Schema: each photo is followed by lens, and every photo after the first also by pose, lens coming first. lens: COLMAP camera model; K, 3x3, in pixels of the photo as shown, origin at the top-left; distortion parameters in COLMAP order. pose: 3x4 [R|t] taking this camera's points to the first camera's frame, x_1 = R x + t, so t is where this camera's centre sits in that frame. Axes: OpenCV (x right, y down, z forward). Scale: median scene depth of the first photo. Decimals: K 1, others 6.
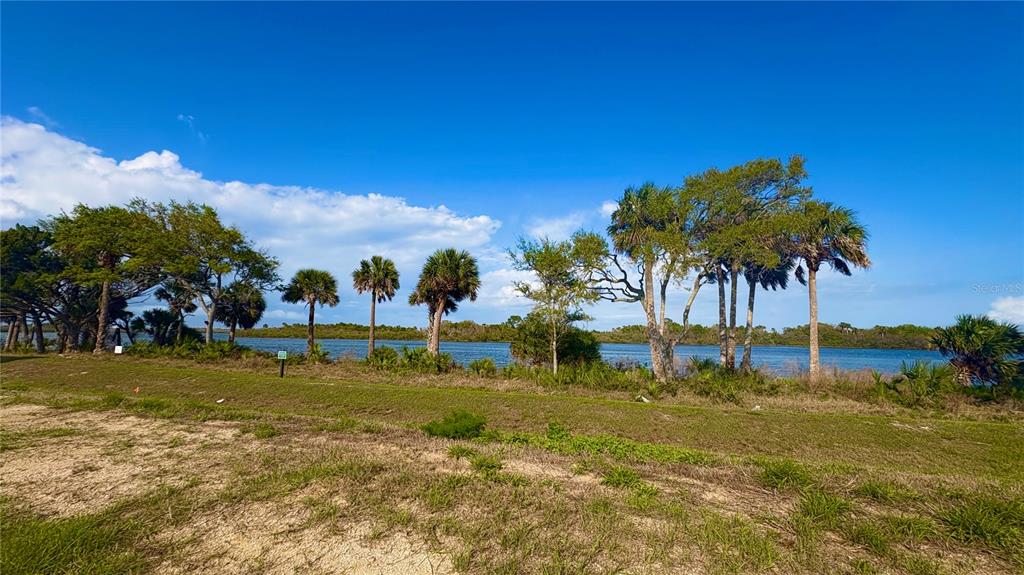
lens RADIAL K [[421.8, 0, 512.0], [0, 421.8, 287.5], [0, 0, 1]] dist [-0.001036, -0.000090]
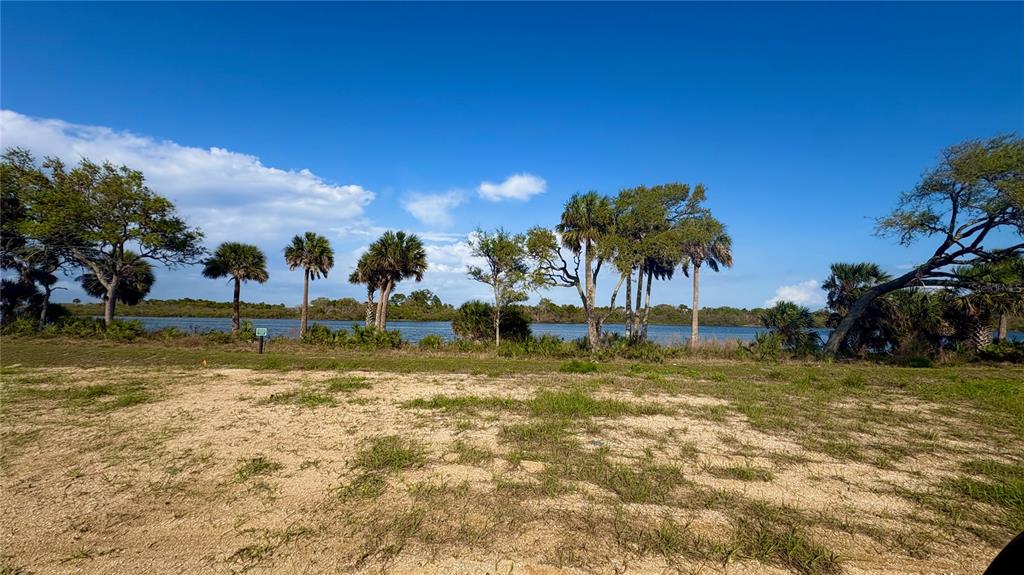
lens RADIAL K [[421.8, 0, 512.0], [0, 421.8, 287.5], [0, 0, 1]] dist [-0.001036, -0.000090]
pose [[0.956717, 0.021841, 0.290199, -0.192004], [-0.036372, 0.998335, 0.044773, -0.009994], [-0.288738, -0.053390, 0.955918, -0.098162]]
